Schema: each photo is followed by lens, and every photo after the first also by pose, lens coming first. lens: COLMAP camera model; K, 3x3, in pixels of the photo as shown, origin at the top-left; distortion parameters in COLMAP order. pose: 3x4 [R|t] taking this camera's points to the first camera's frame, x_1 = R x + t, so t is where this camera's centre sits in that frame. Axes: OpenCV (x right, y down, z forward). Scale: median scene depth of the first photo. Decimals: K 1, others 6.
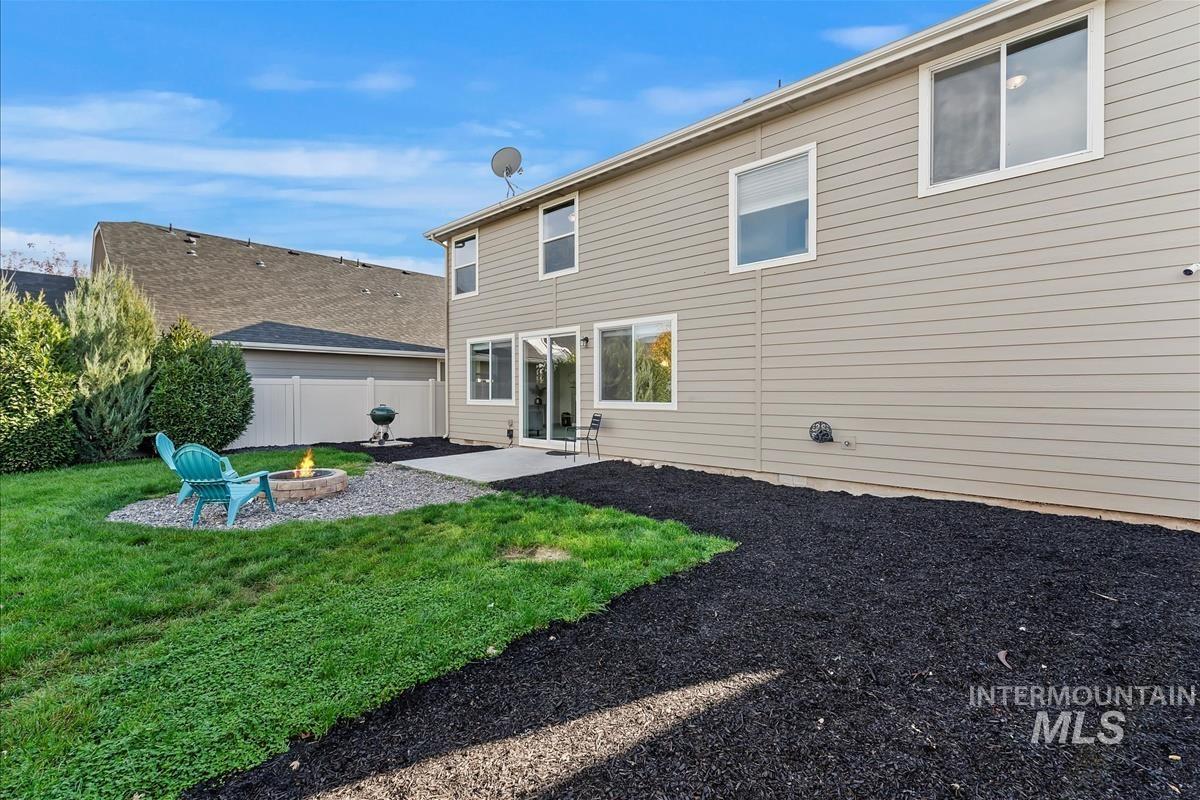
lens RADIAL K [[508.6, 0, 588.2], [0, 508.6, 400.0], [0, 0, 1]] dist [-0.002947, -0.000418]
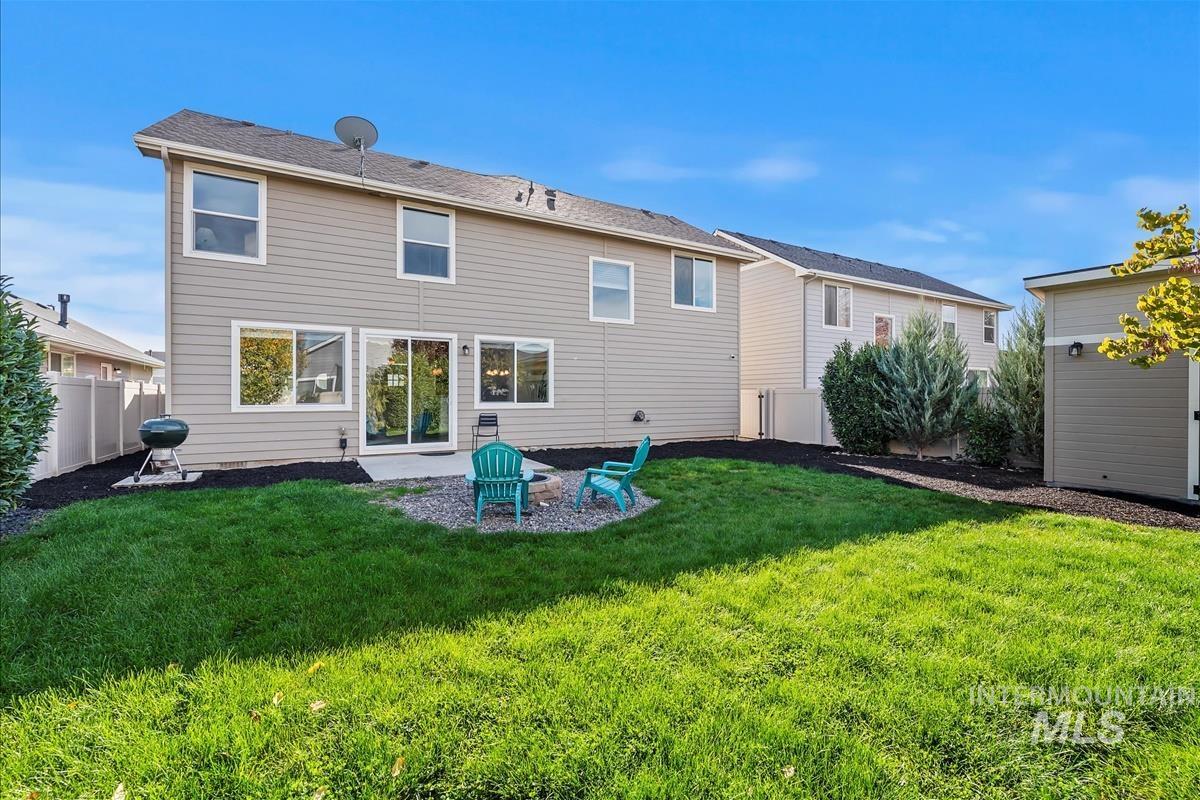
lens RADIAL K [[508.6, 0, 588.2], [0, 508.6, 400.0], [0, 0, 1]] dist [-0.002947, -0.000418]
pose [[0.315170, -0.005371, 0.949020, -1.052704], [0.015797, 0.999875, 0.000412, -0.000865], [-0.948904, 0.014862, 0.315215, 0.429377]]
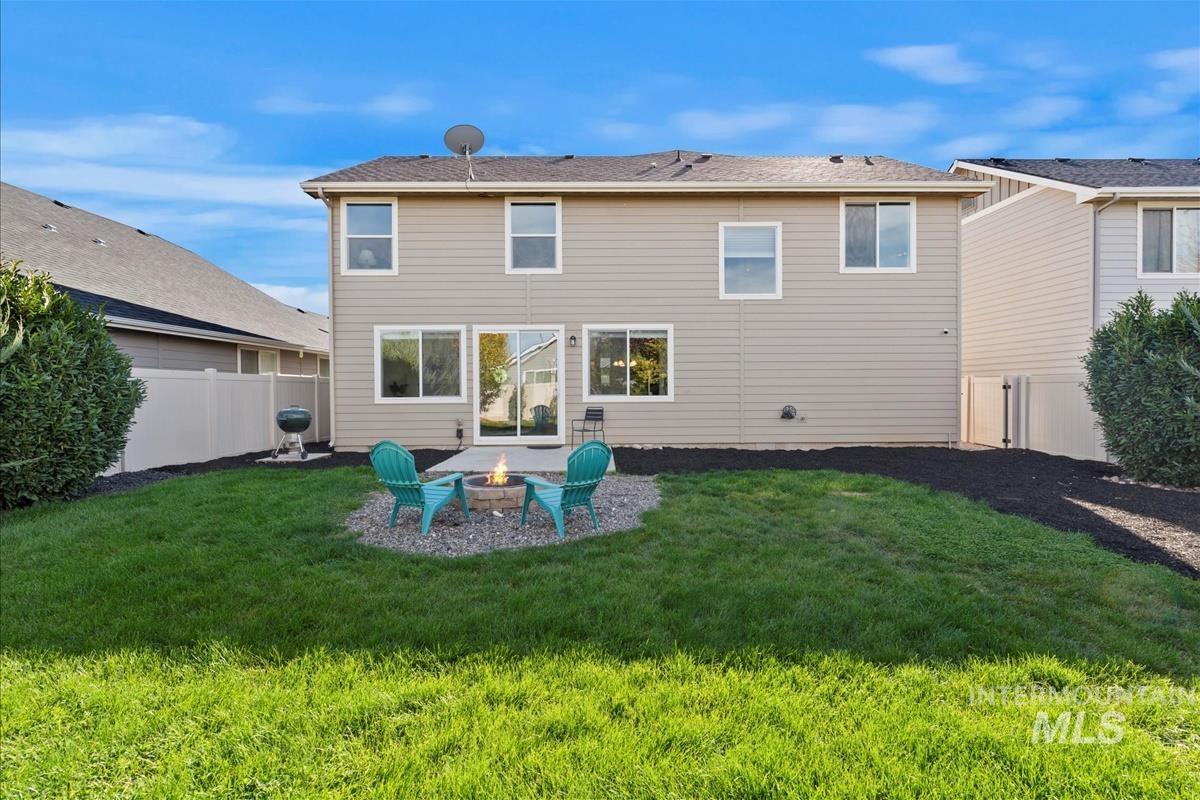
lens RADIAL K [[518.8, 0, 602.3], [0, 518.8, 397.8], [0, 0, 1]] dist [-0.000097, -0.000349]
pose [[0.733623, -0.015941, 0.679370, -0.758932], [0.016357, 0.999849, 0.005798, 0.000787], [-0.679360, 0.006859, 0.733773, 0.171100]]
